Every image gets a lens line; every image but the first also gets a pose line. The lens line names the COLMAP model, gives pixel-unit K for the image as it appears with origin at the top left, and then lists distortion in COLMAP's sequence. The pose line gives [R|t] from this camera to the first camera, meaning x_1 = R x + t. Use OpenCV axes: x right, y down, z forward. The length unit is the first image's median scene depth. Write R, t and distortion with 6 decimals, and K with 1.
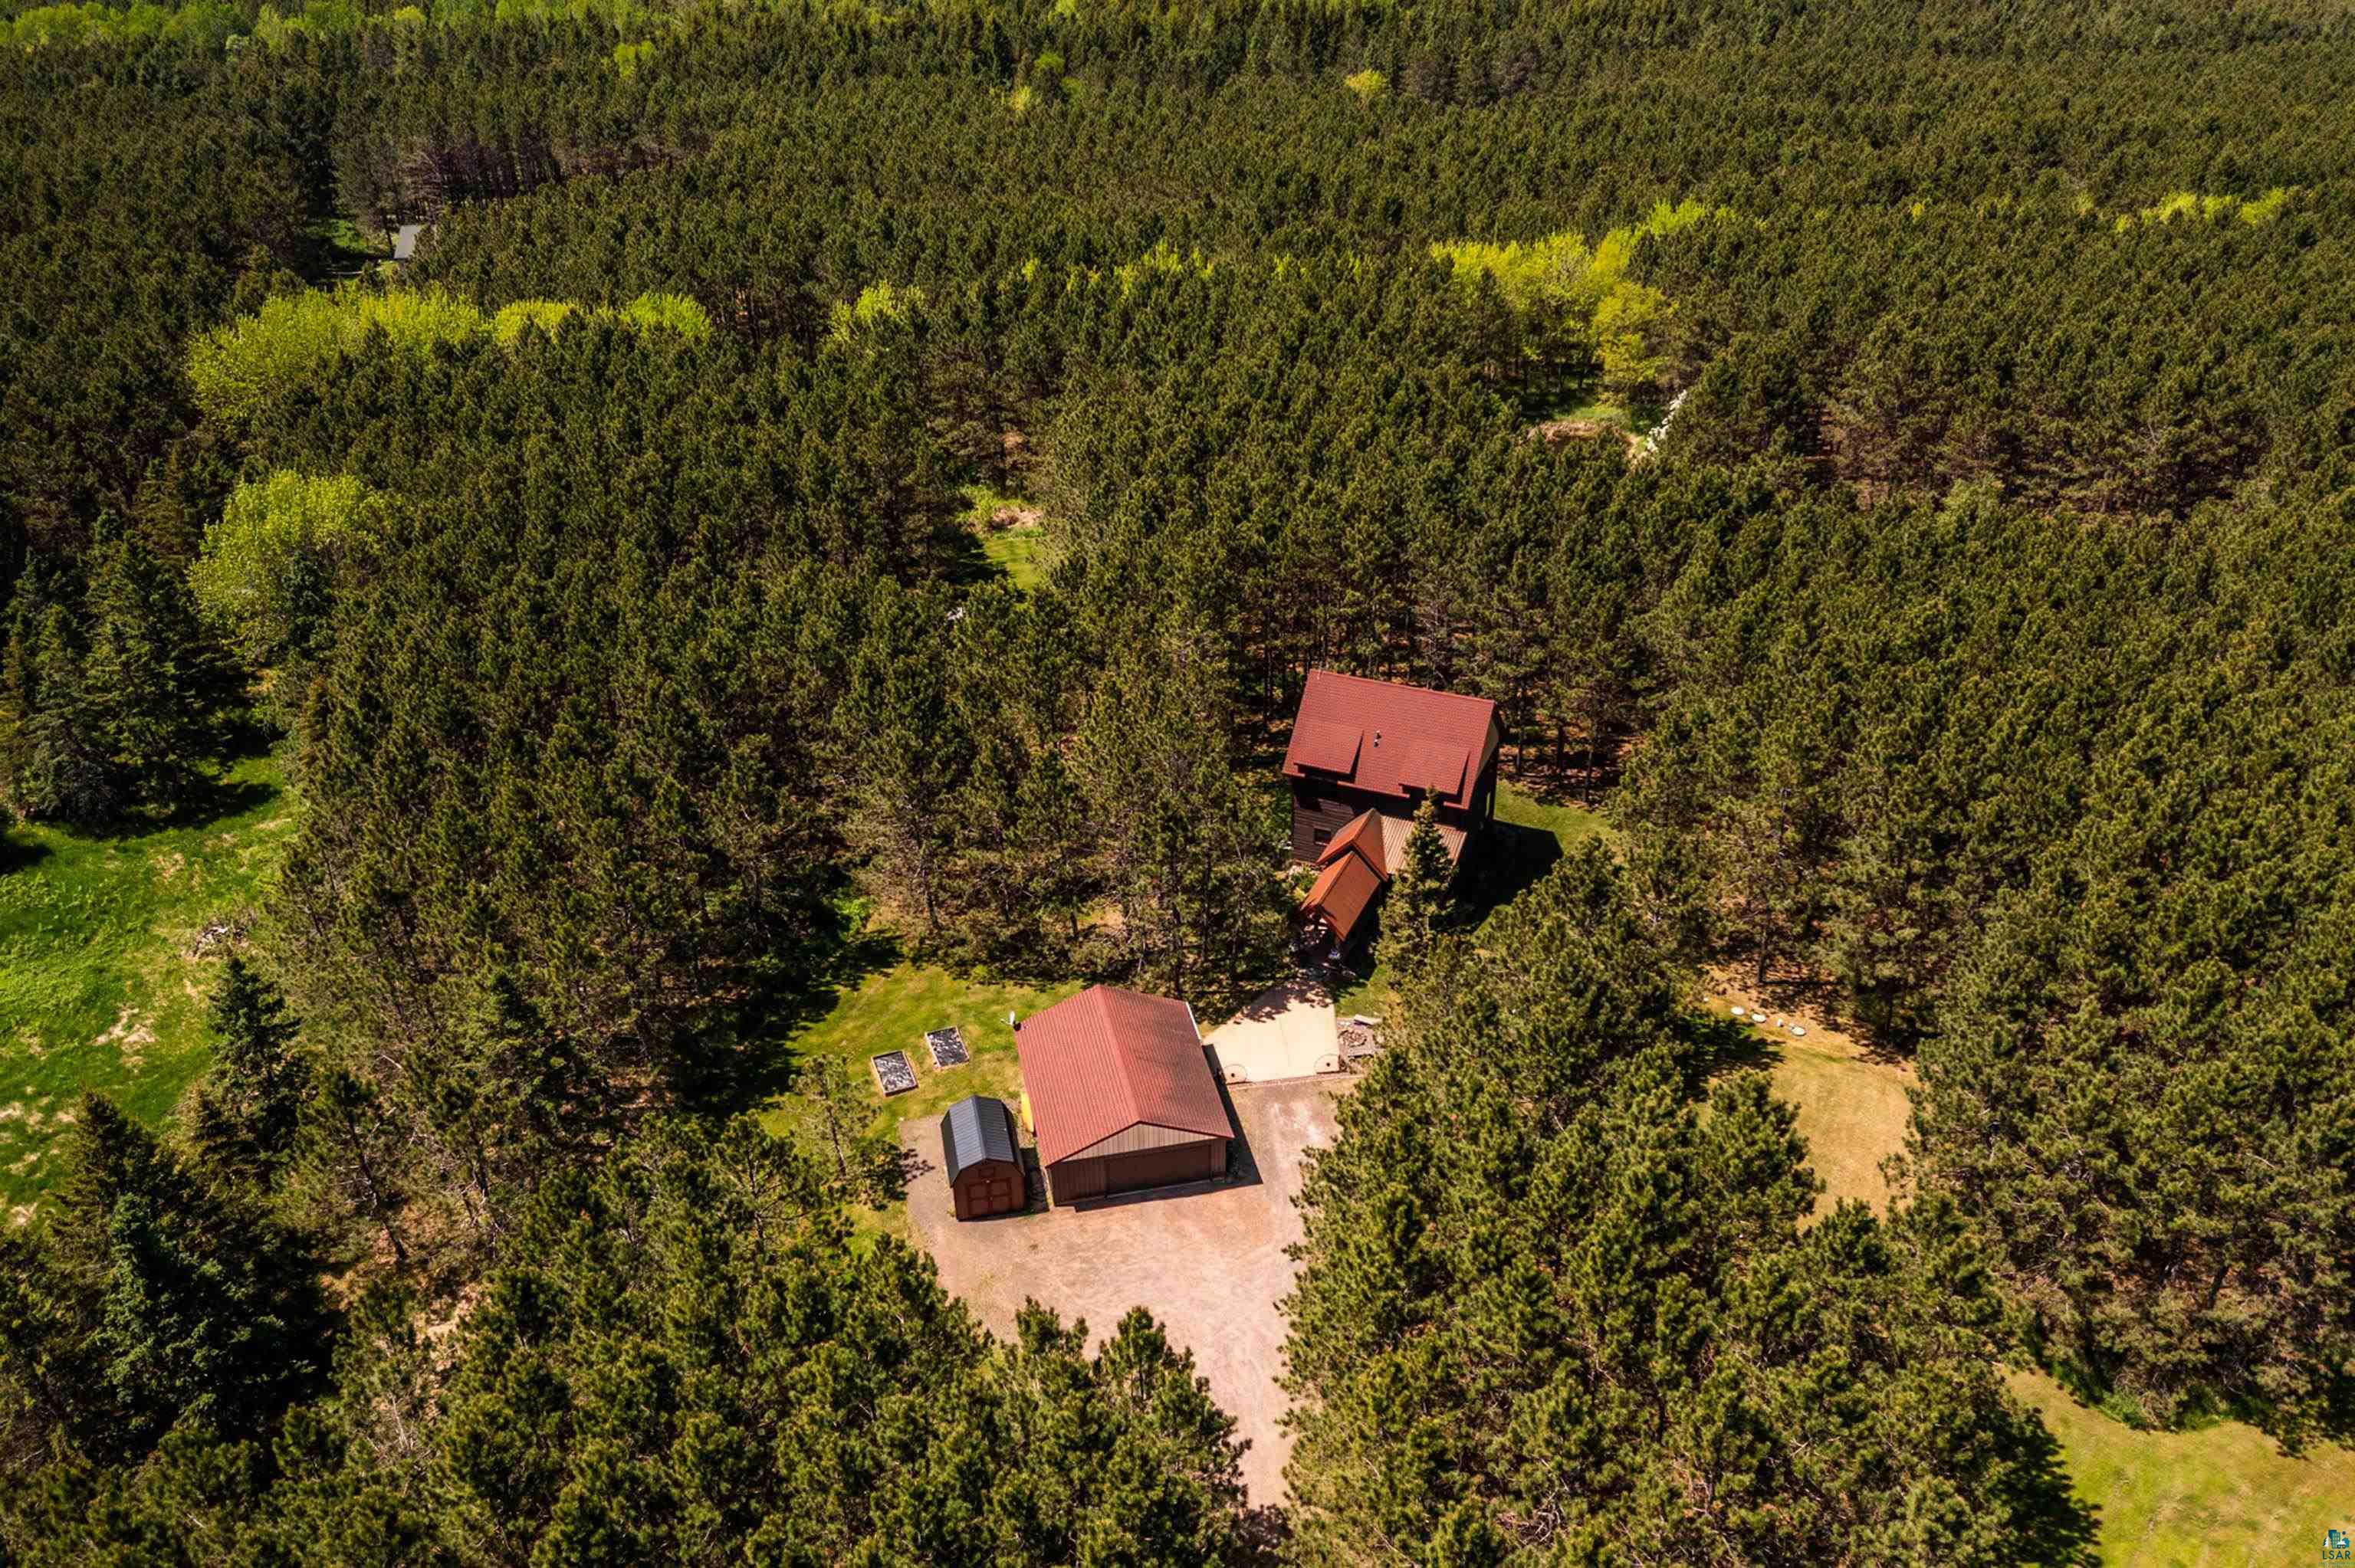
lens RADIAL K [[1834.8, 0, 1232.9], [0, 1834.8, 733.5], [0, 0, 1]] dist [-0.015884, -0.004156]
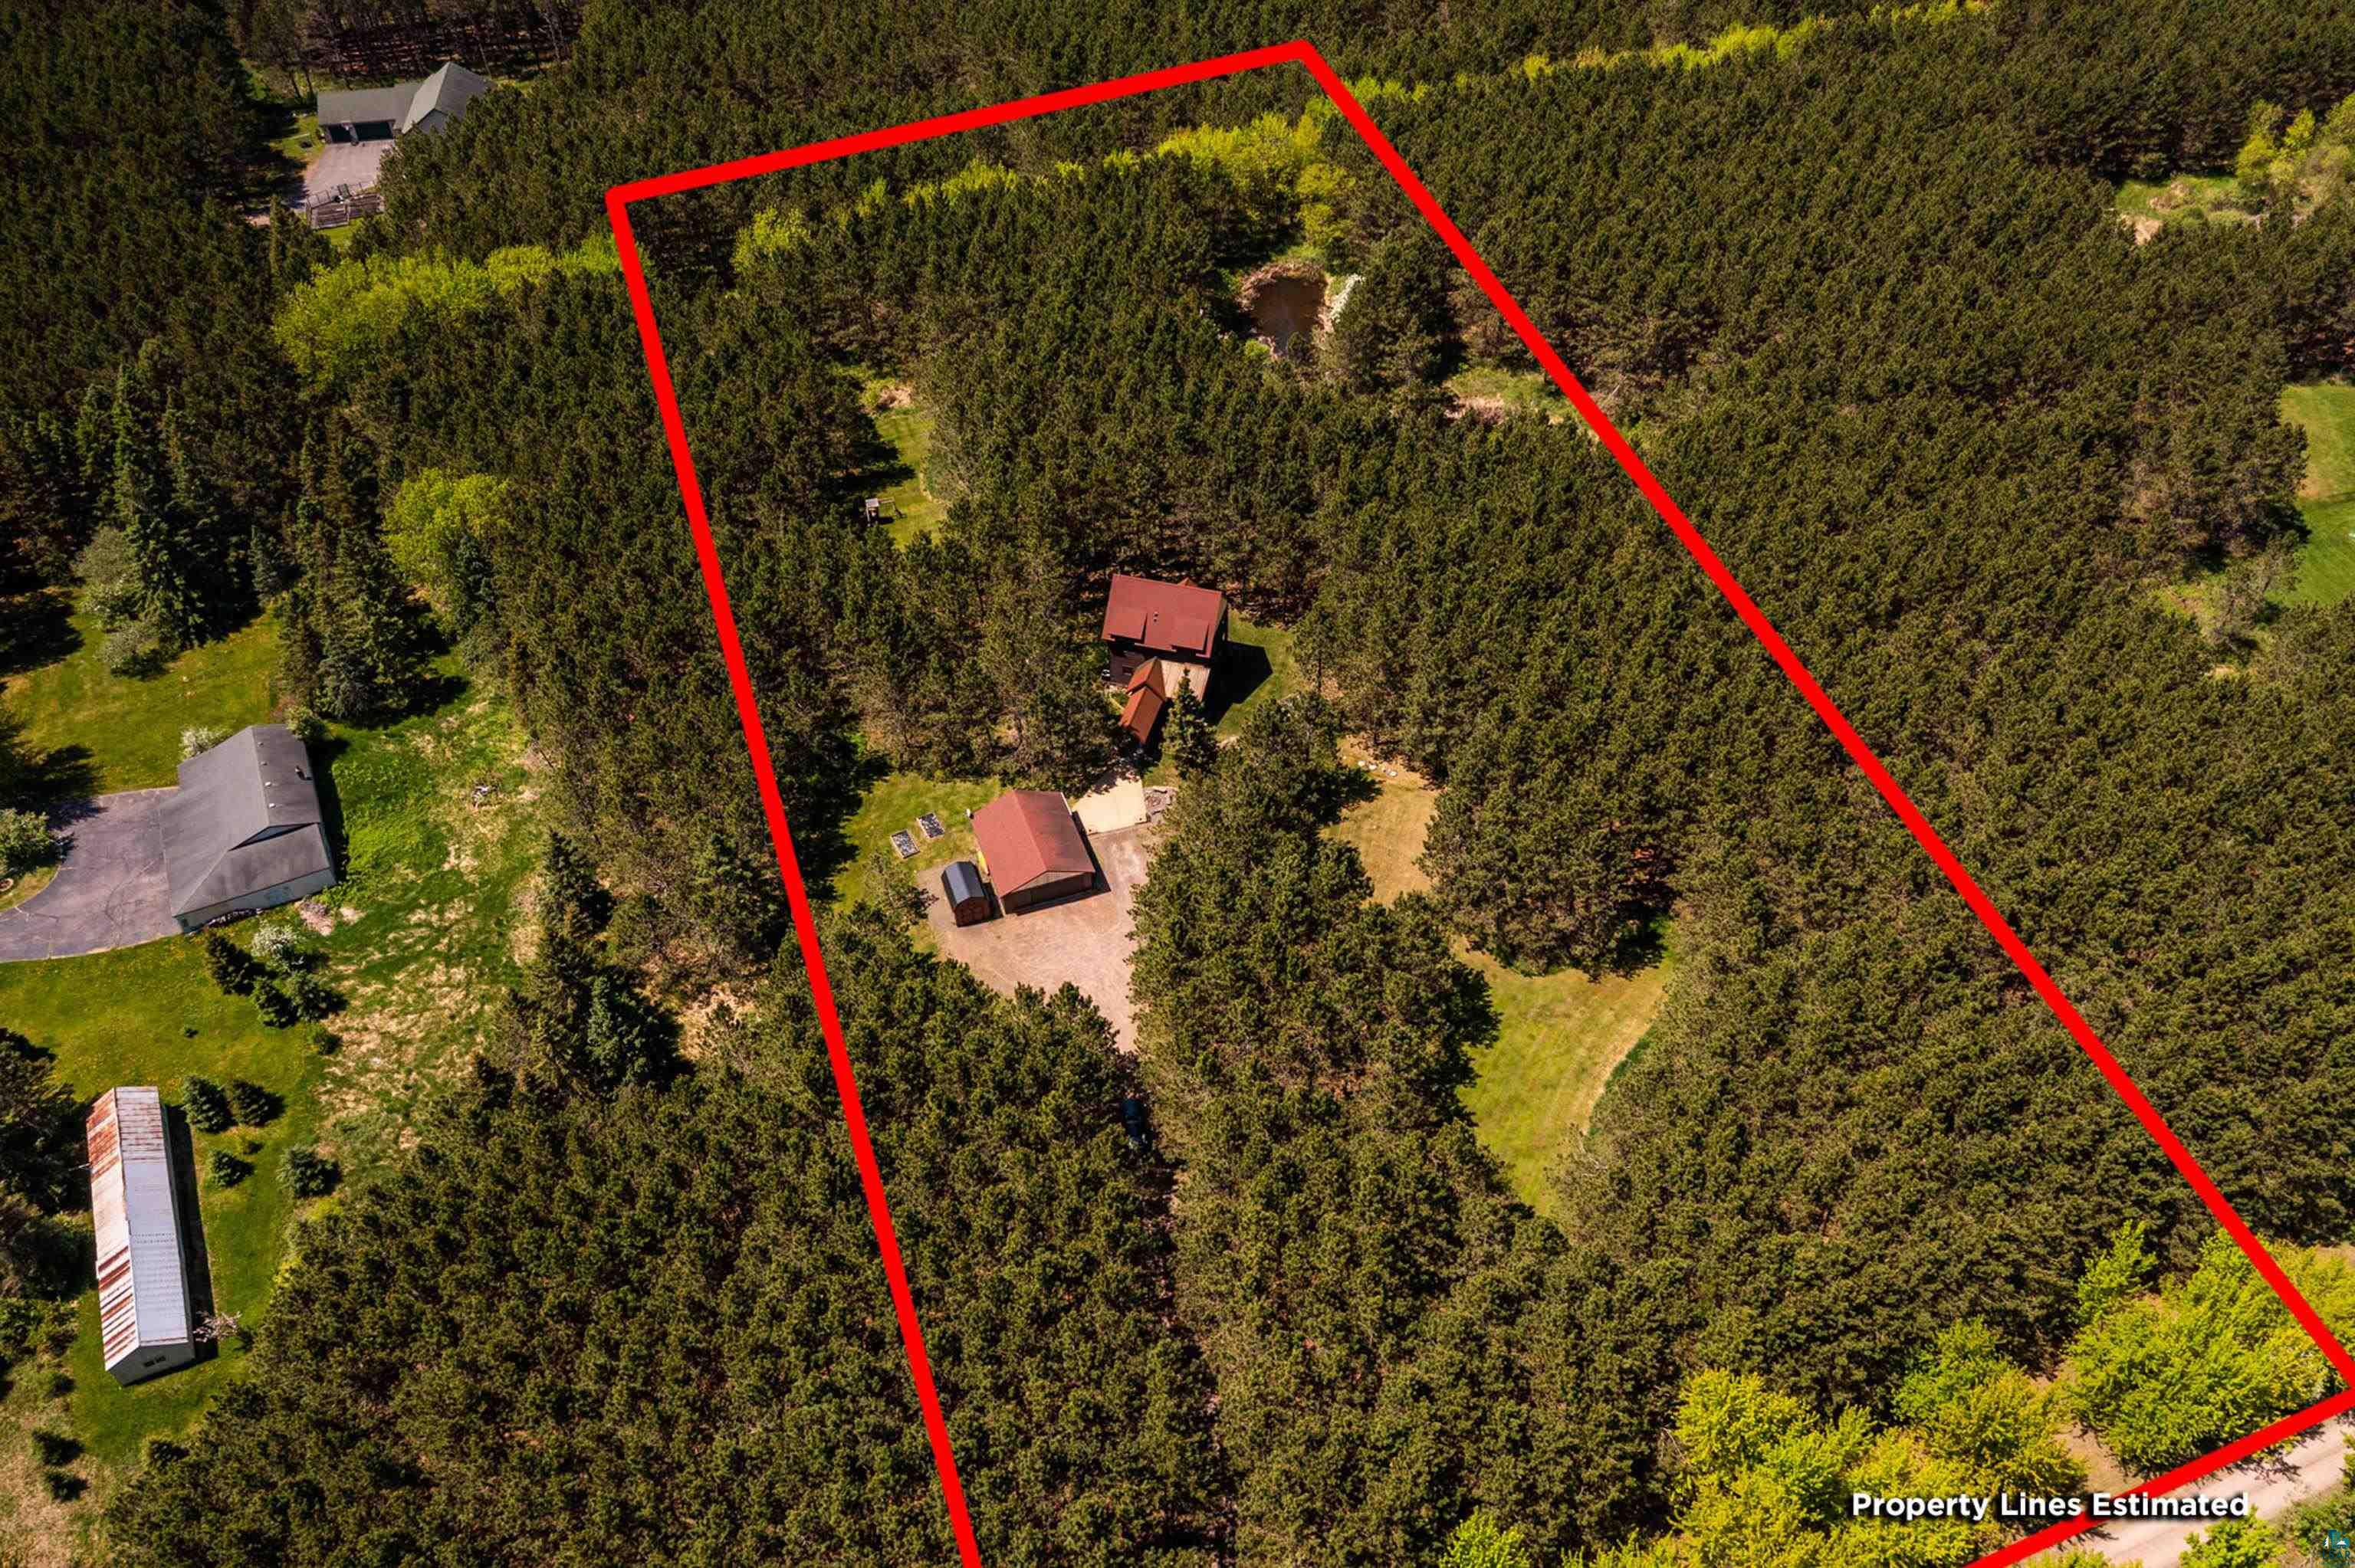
lens RADIAL K [[1871.3, 0, 1240.6], [0, 1871.3, 624.4], [0, 0, 1]] dist [-0.010802, -0.003079]
pose [[0.991414, -0.081024, 0.102629, -0.025396], [0.057801, 0.975593, 0.211844, -0.394756], [-0.117288, -0.204094, 0.971900, -0.790343]]
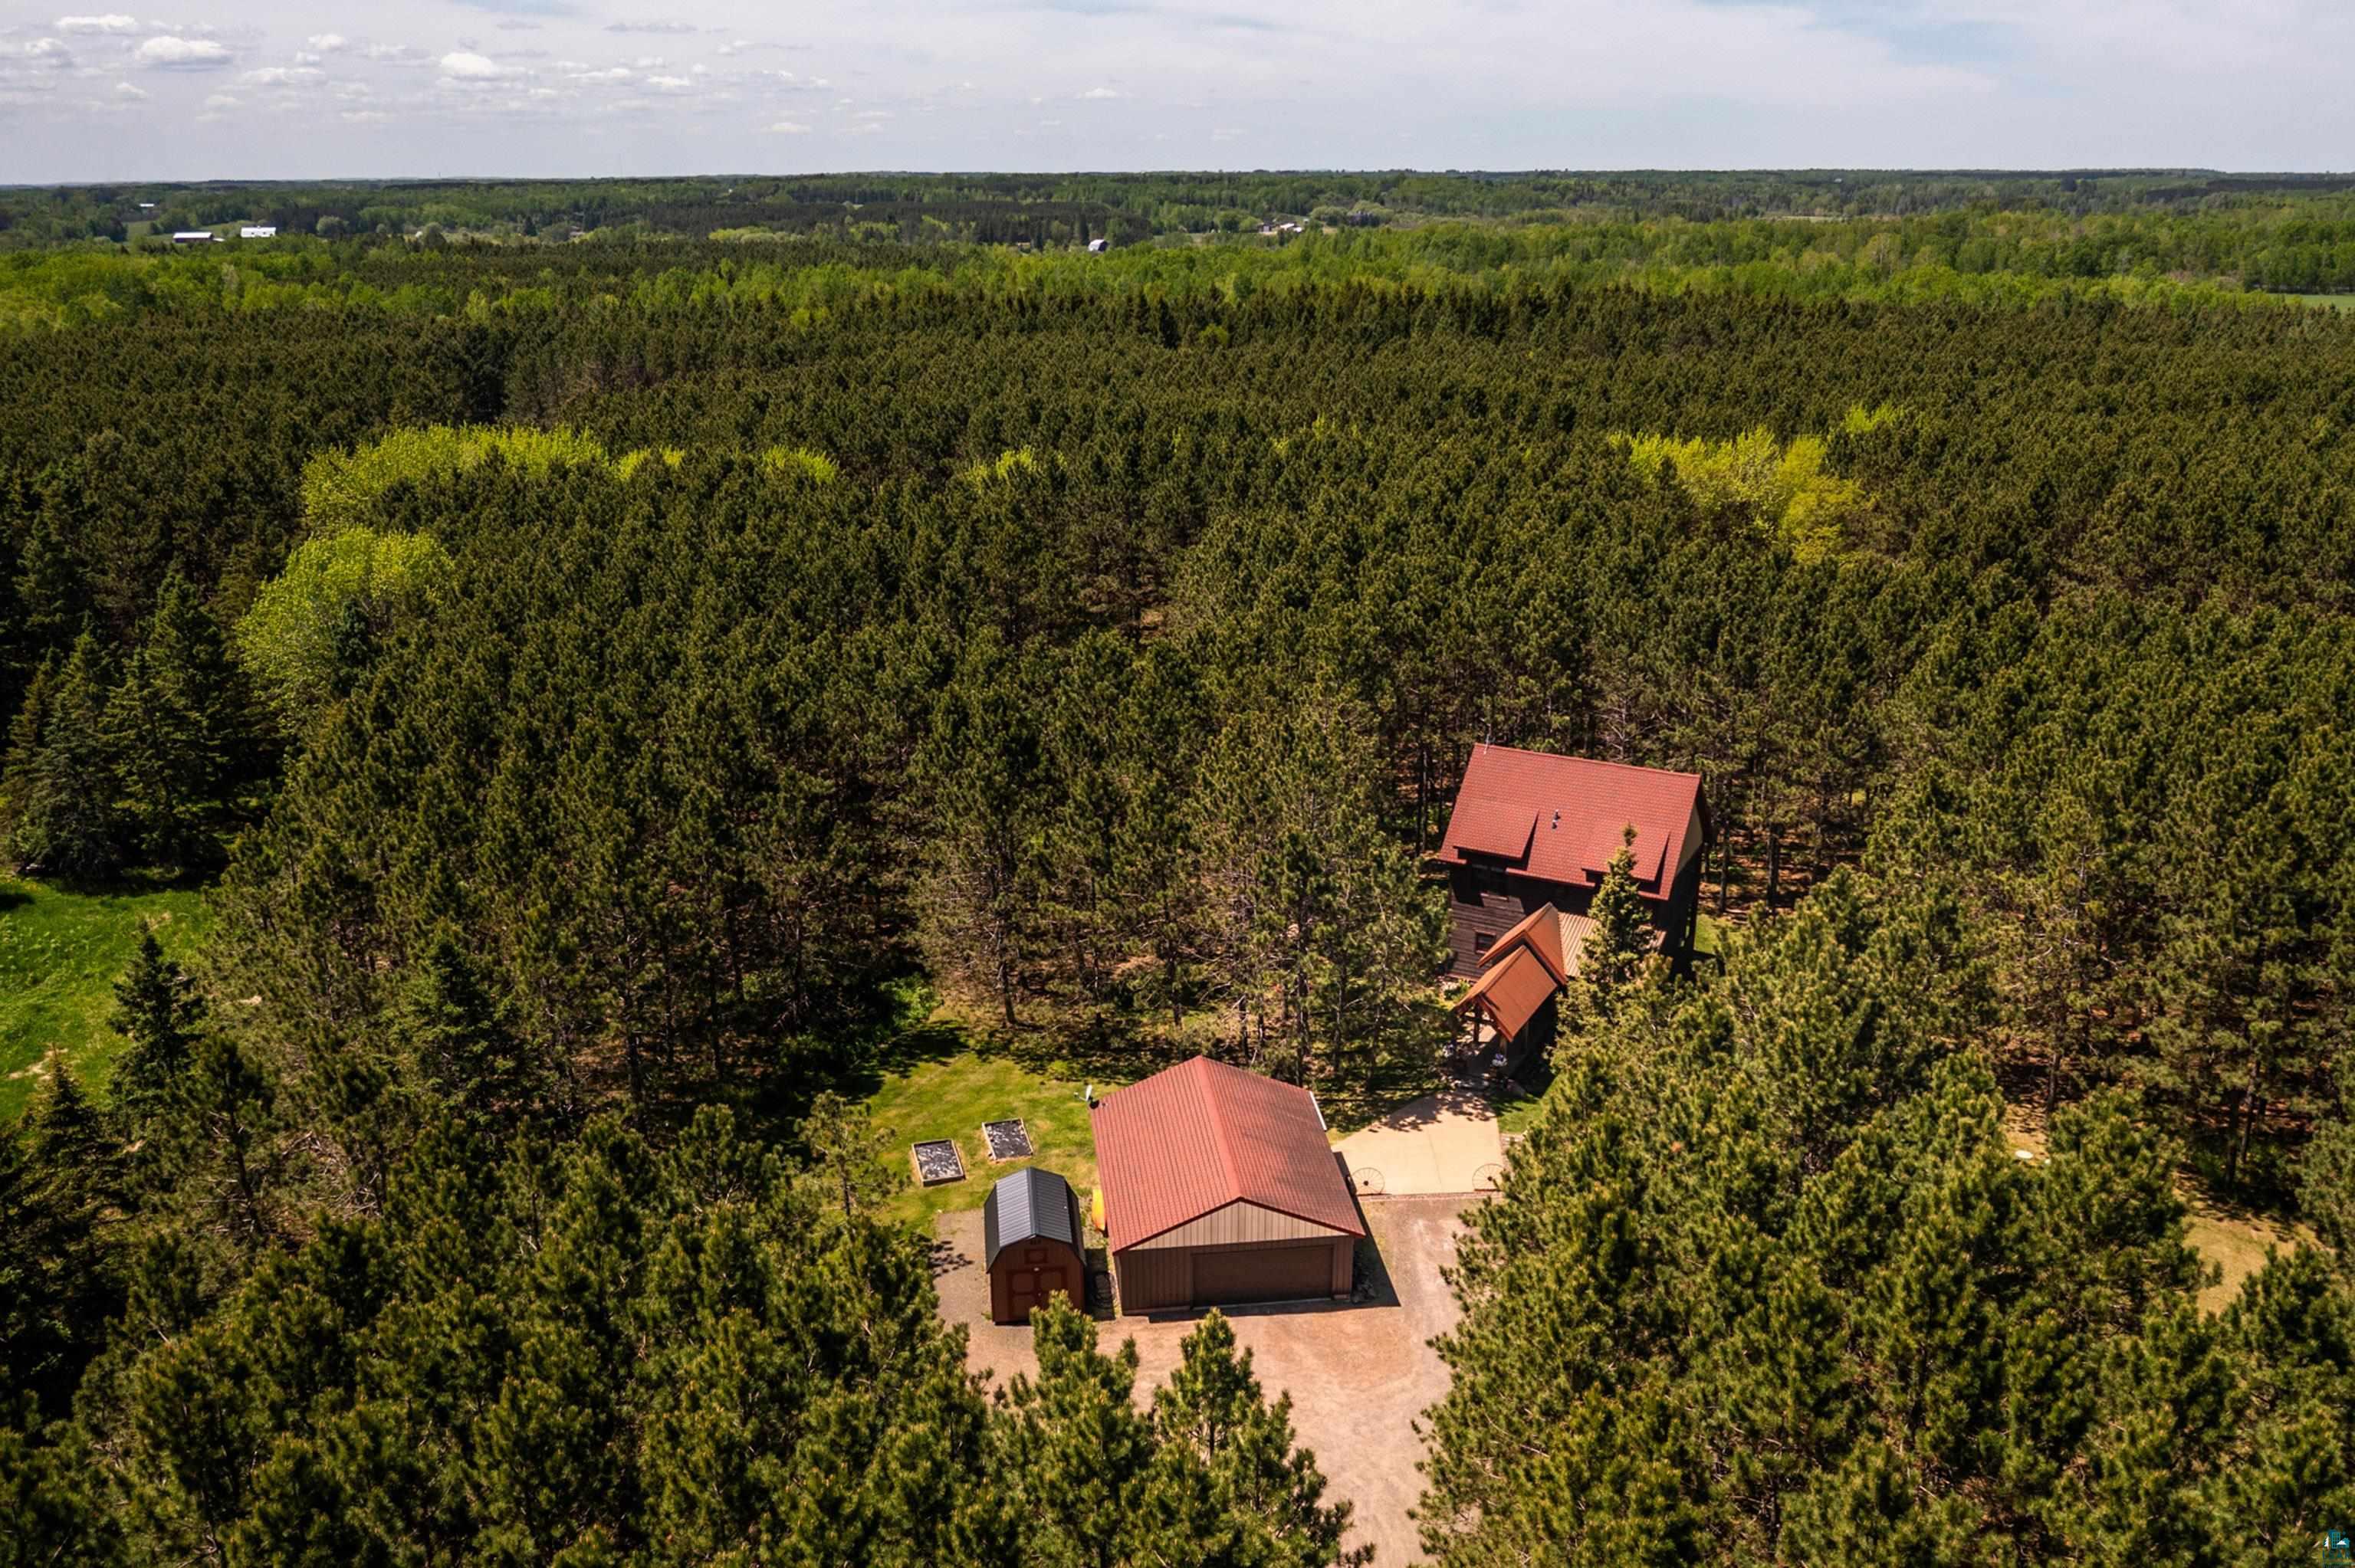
lens RADIAL K [[1834.8, 0, 1232.9], [0, 1834.8, 733.5], [0, 0, 1]] dist [-0.015884, -0.004156]
pose [[0.995847, 0.033713, -0.084570, 0.003219], [-0.049820, 0.979285, -0.196261, 0.148676], [0.076201, 0.199659, 0.976898, 0.191990]]
